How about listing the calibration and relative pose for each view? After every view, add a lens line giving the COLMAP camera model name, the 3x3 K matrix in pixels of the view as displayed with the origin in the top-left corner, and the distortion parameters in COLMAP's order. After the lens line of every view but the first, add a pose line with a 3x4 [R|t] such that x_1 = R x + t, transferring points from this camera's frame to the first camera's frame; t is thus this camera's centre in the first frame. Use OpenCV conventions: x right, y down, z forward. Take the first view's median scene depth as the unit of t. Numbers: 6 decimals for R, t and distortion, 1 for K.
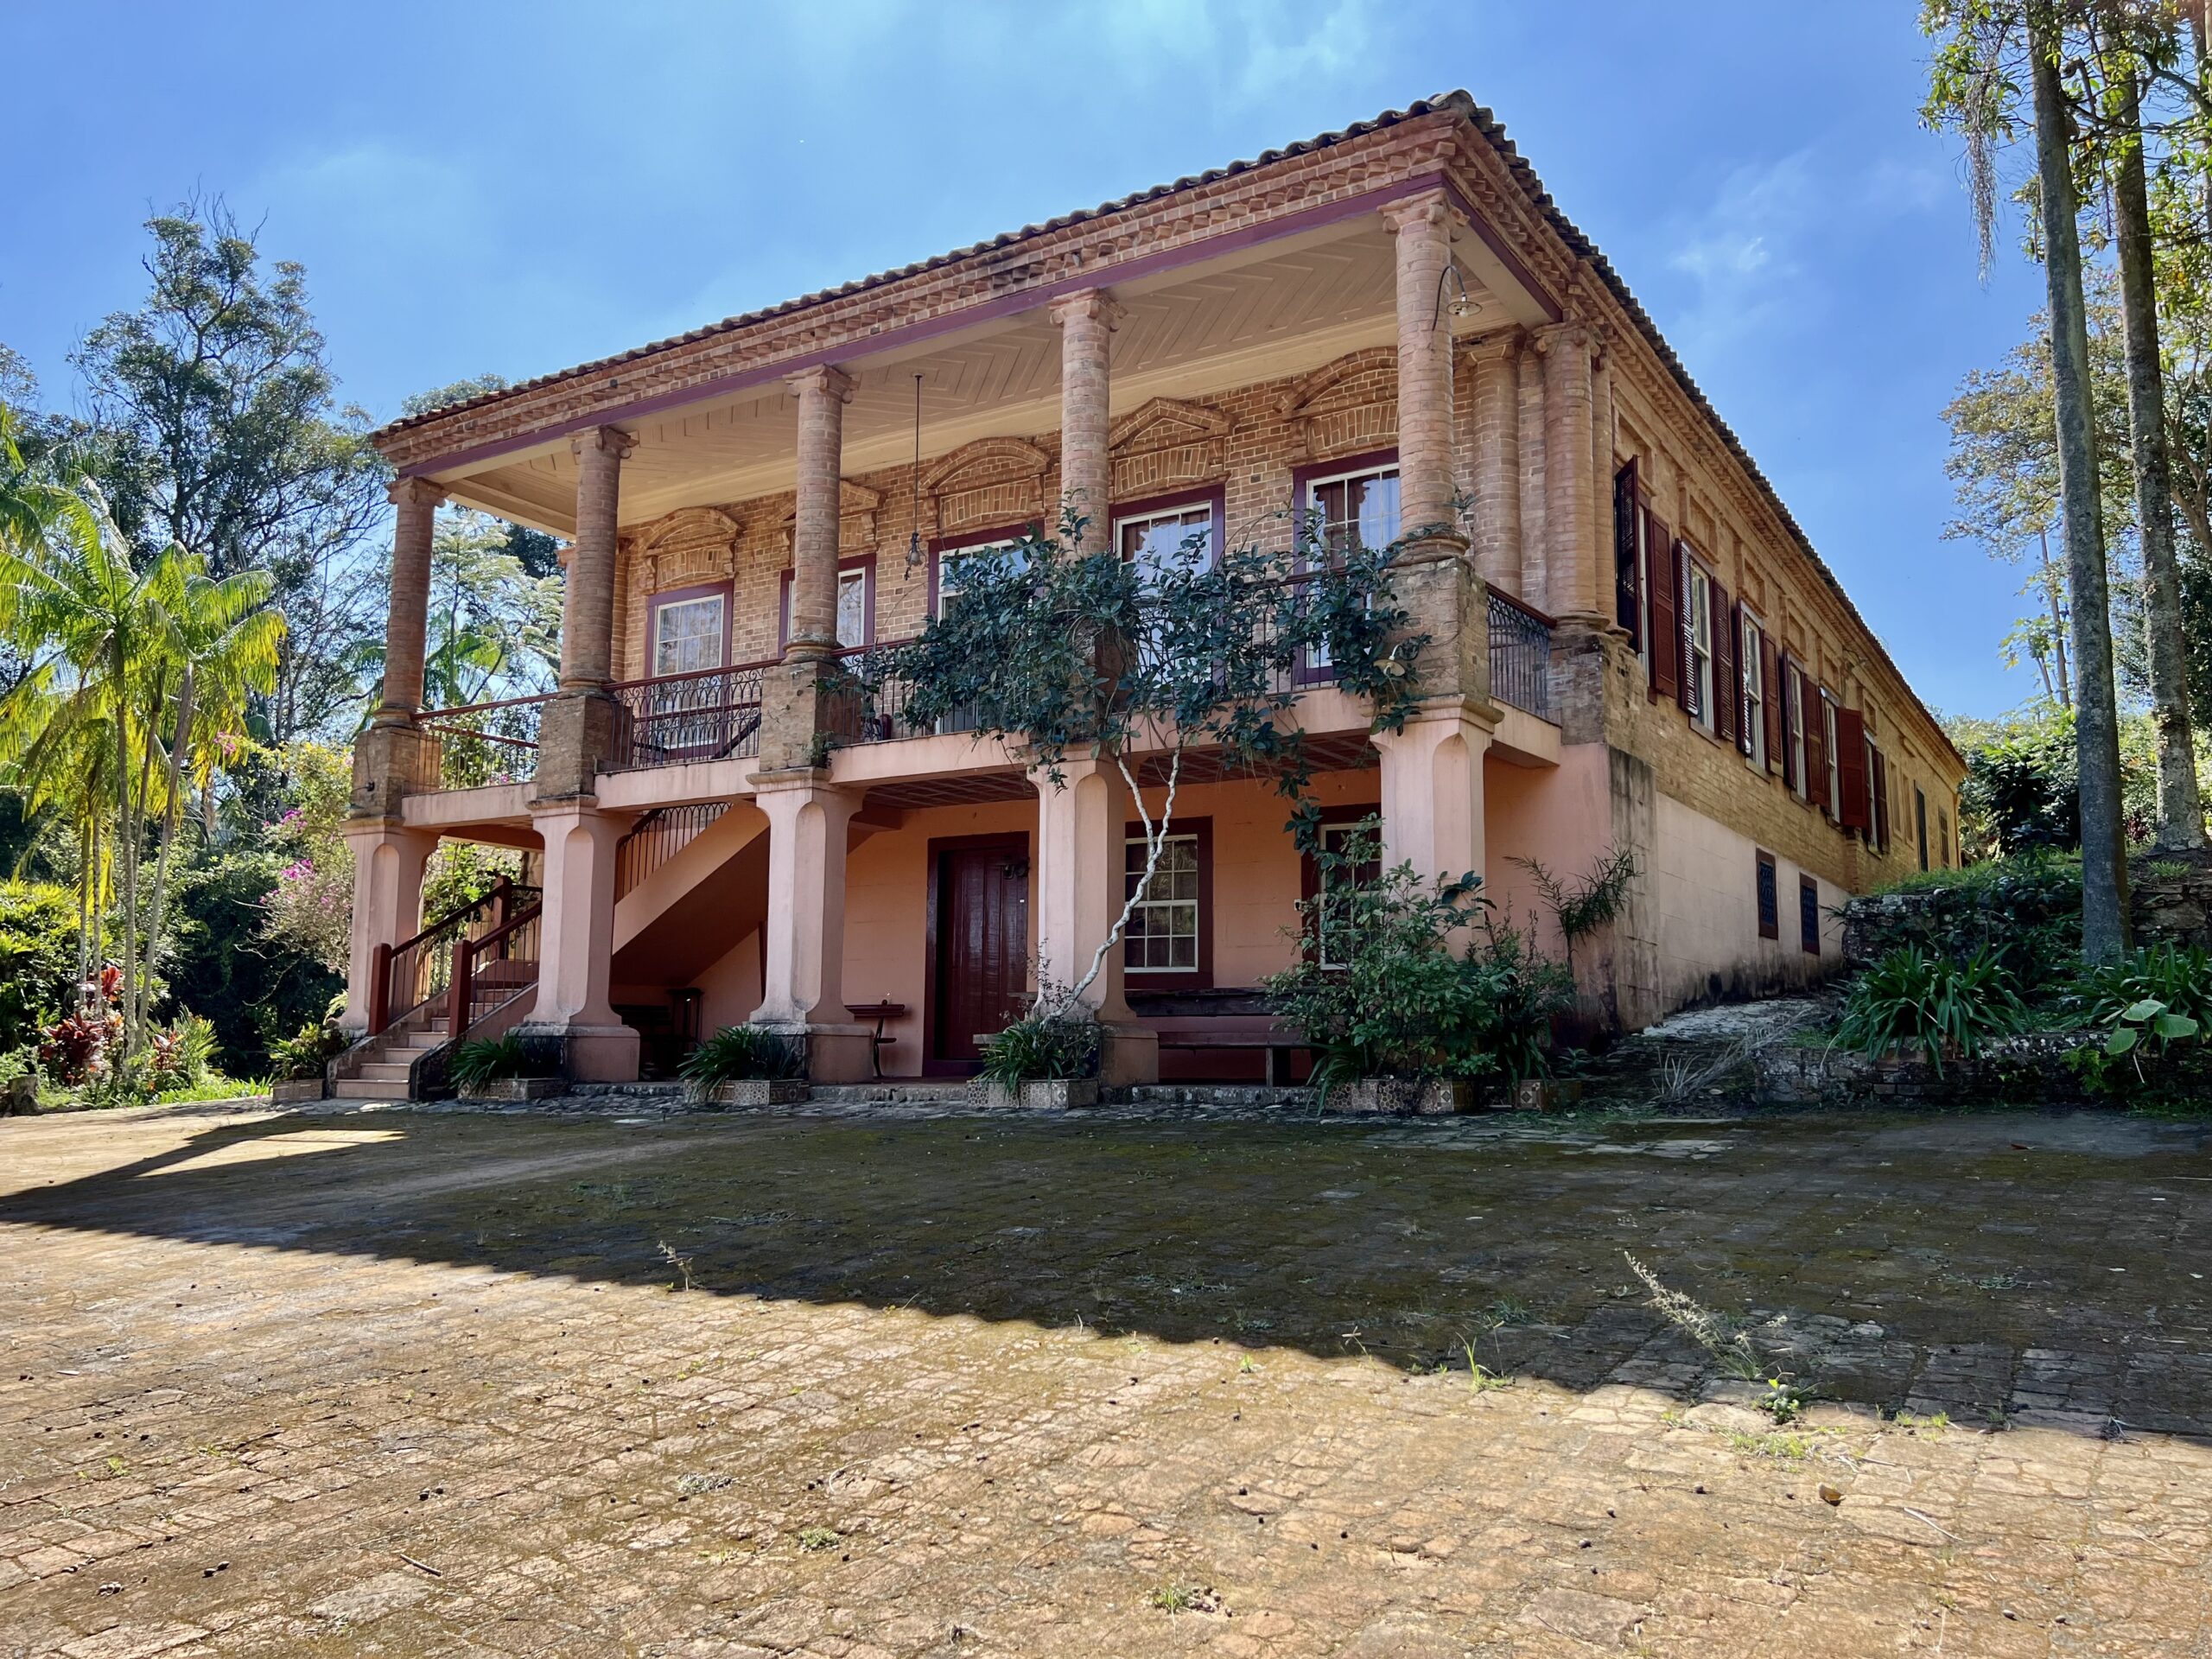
lens RADIAL K [[1659.7, 0, 1106.0], [0, 1659.7, 829.5], [0, 0, 1]] dist [0.059965, -0.064104]
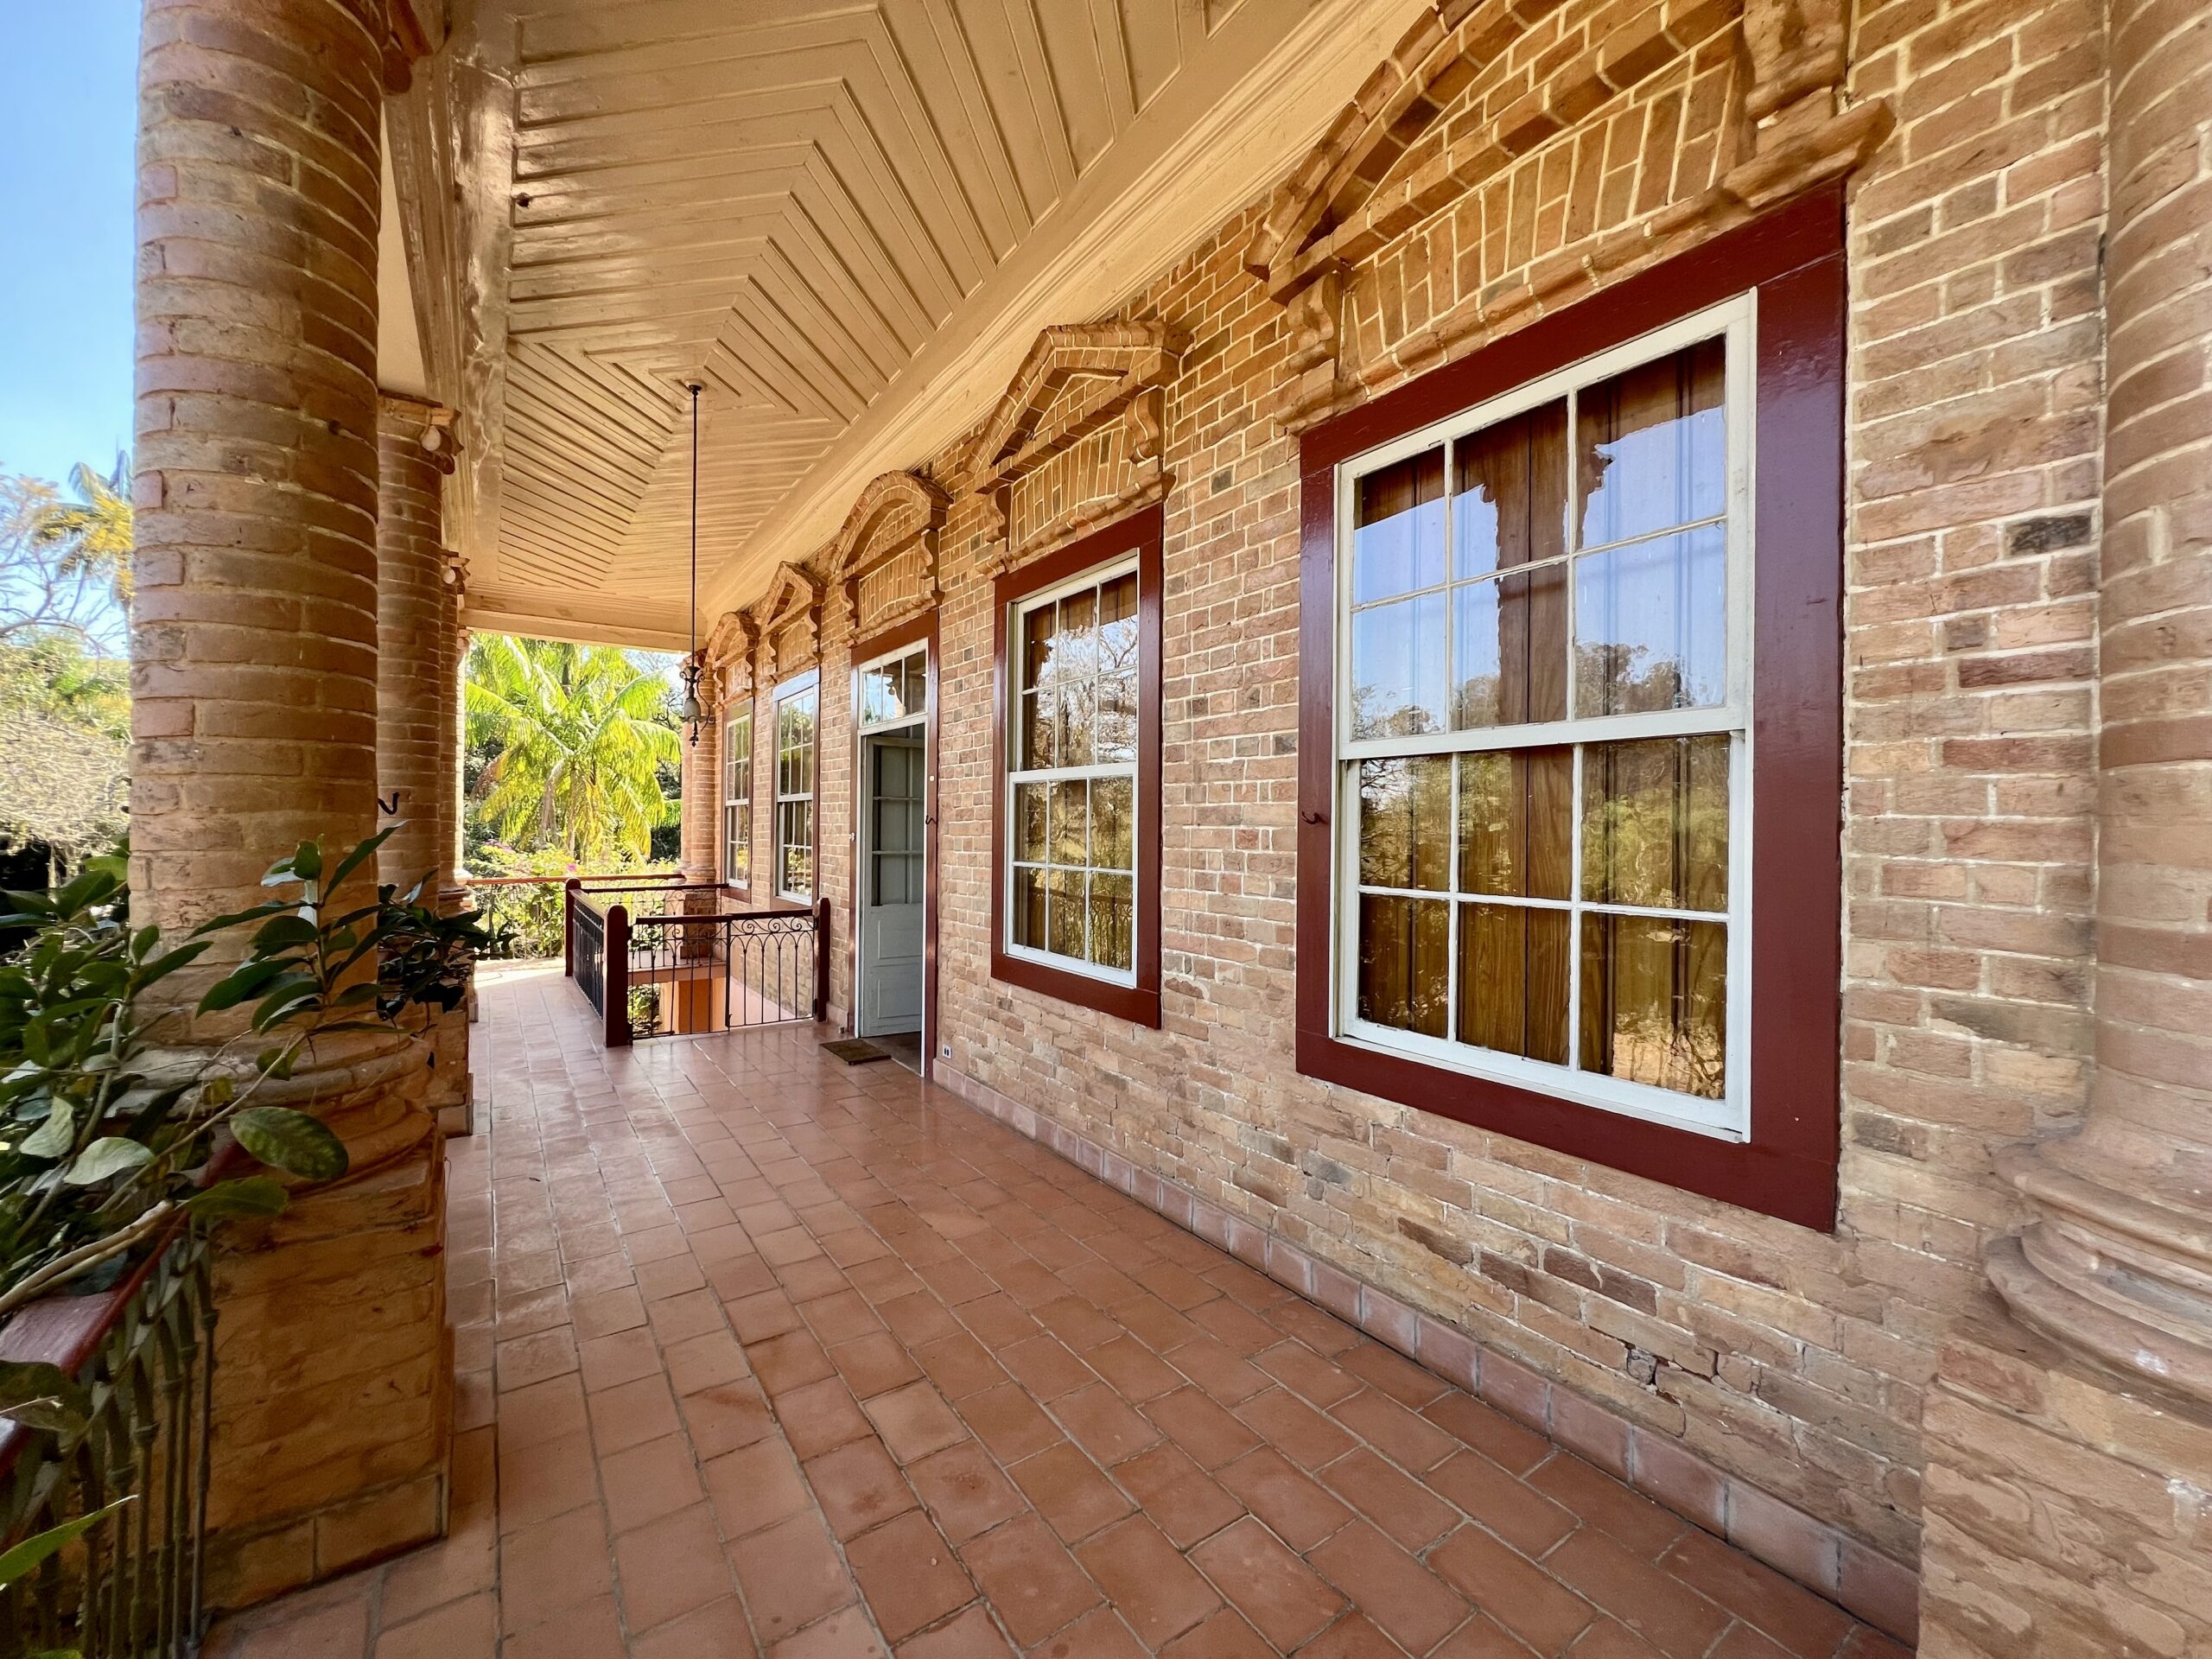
lens RADIAL K [[888.0, 0, 1106.0], [0, 888.0, 829.5], [0, 0, 1]] dist [-0.000681, -0.000228]
pose [[0.928932, 0.000028, -0.370251, 0.160770], [0.048402, 0.991409, 0.121511, -0.179687], [0.367073, -0.130796, 0.920950, 0.904022]]
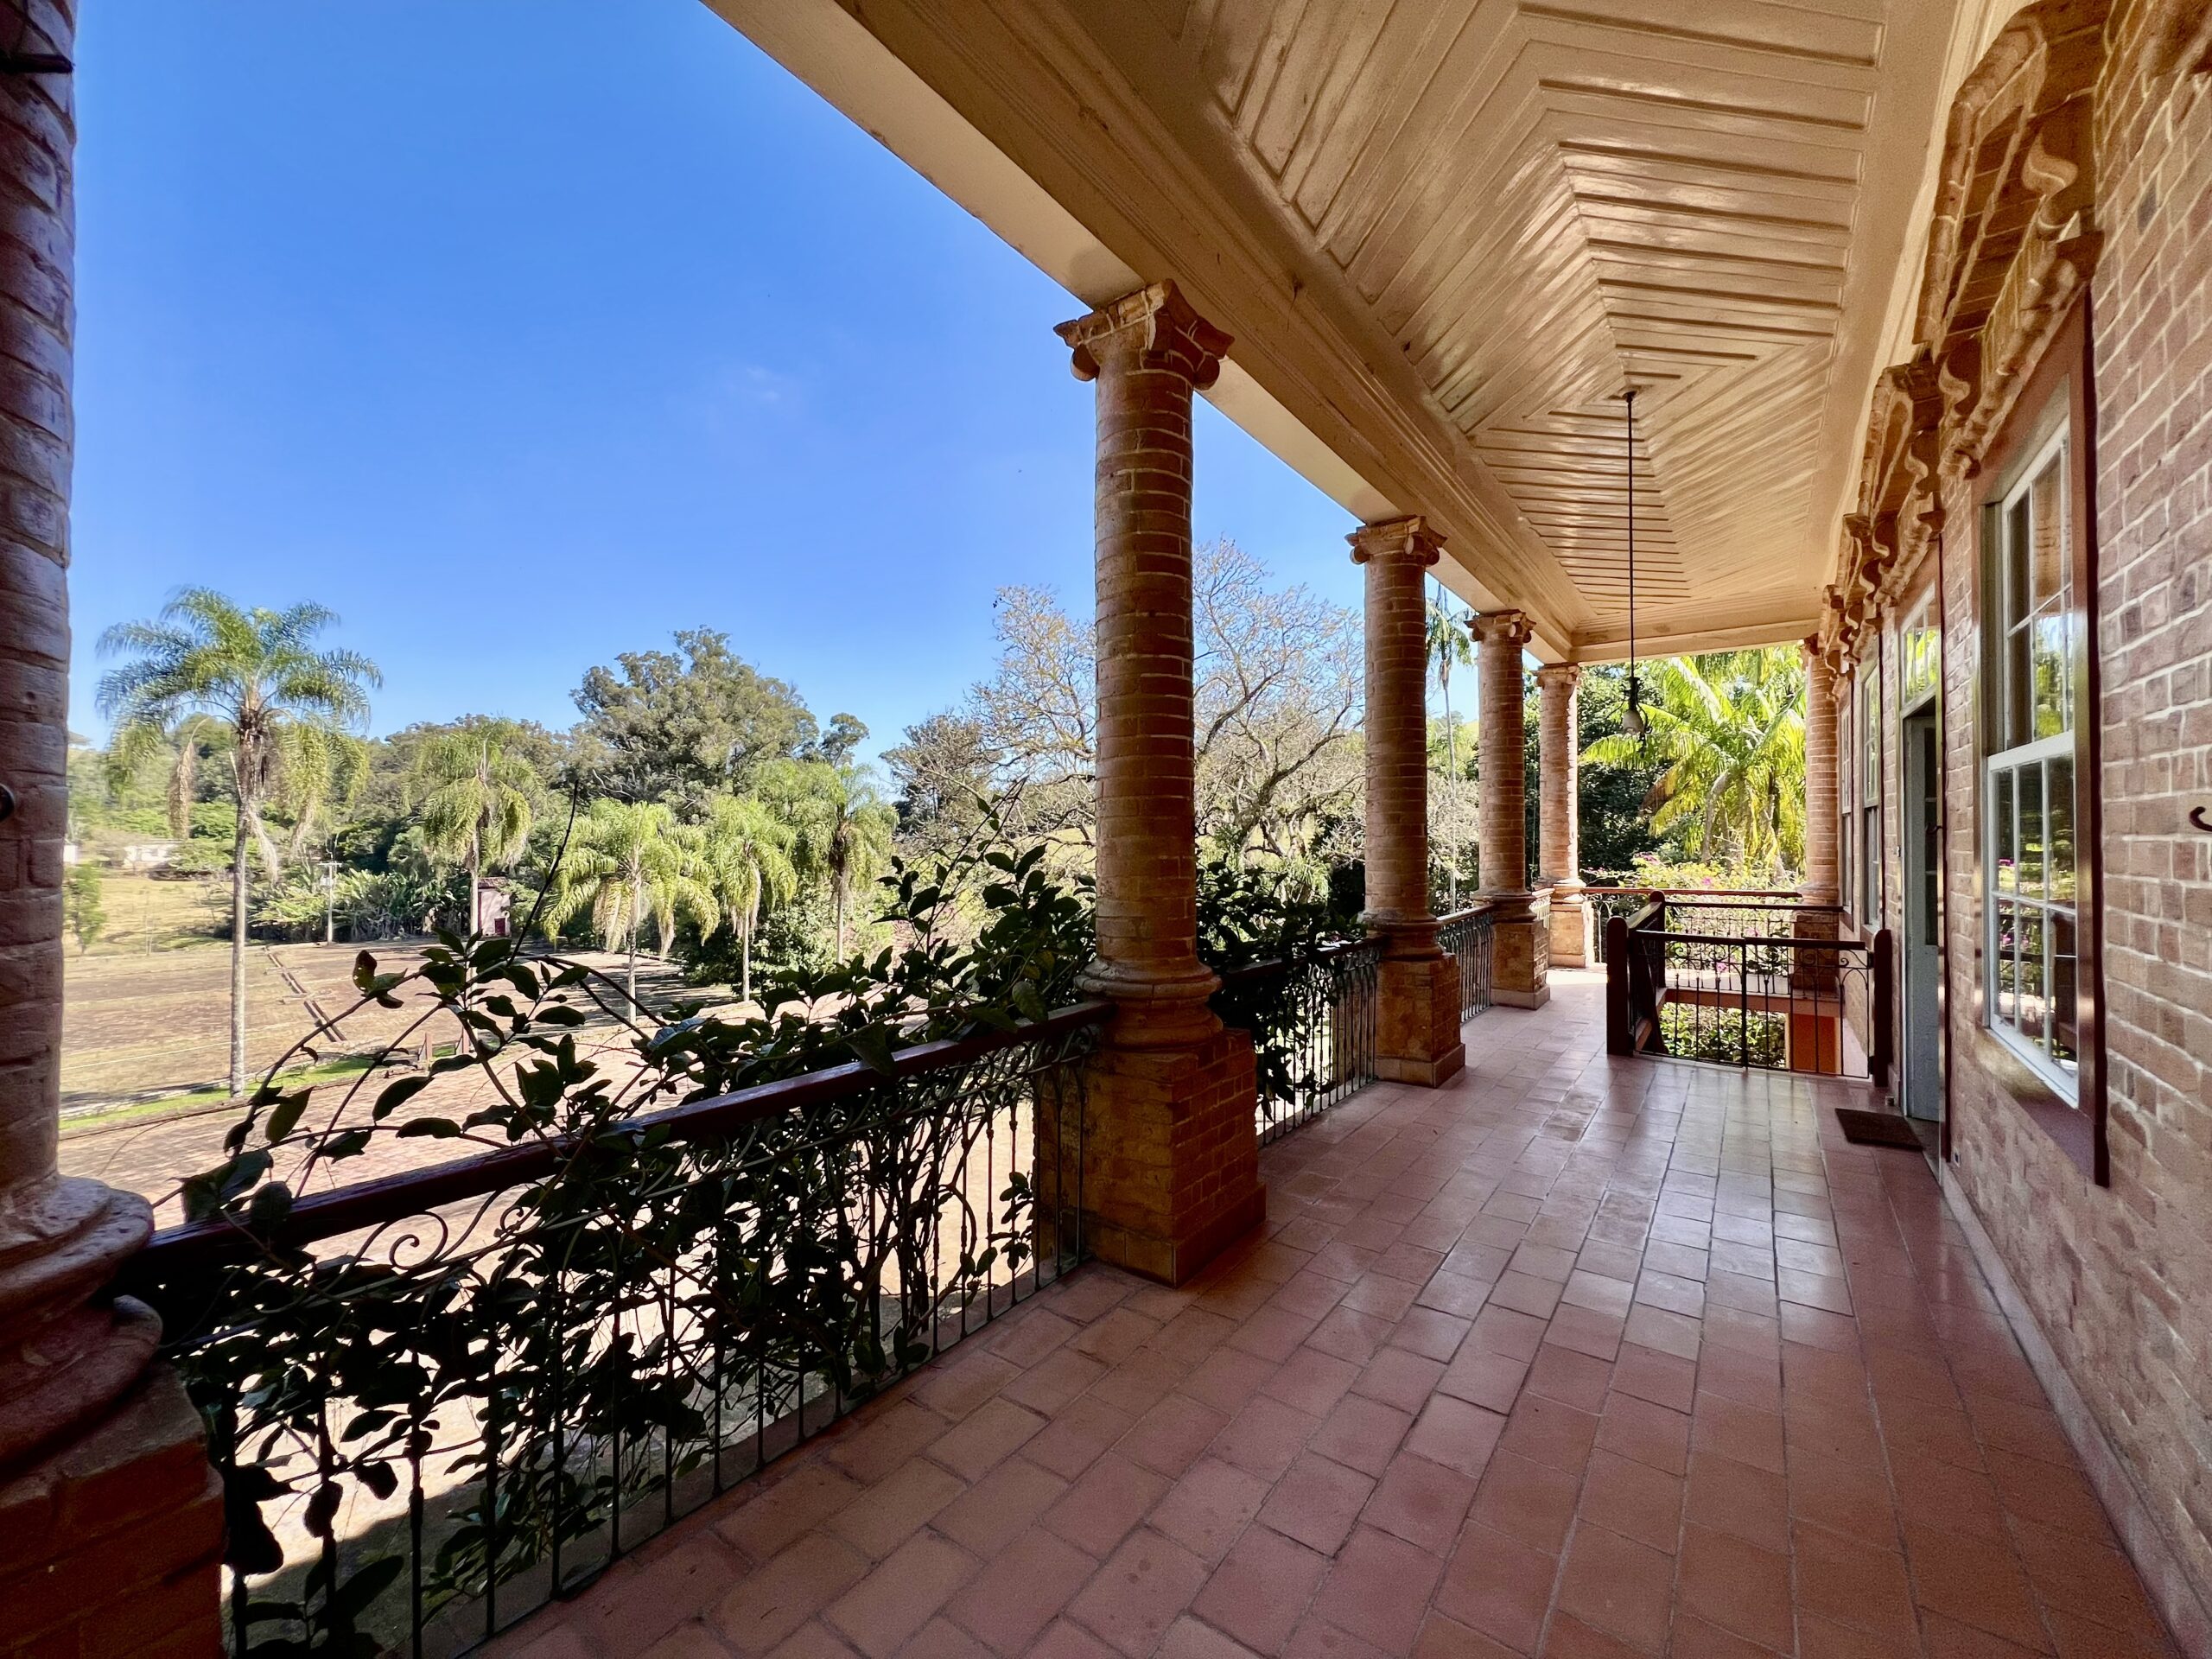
lens RADIAL K [[888.0, 0, 1106.0], [0, 888.0, 829.5], [0, 0, 1]] dist [-0.000681, -0.000228]
pose [[-0.054152, -0.017139, -0.998386, 0.177778], [0.135379, 0.990495, -0.024347, -0.177287], [0.989313, -0.136479, -0.051317, 0.922715]]
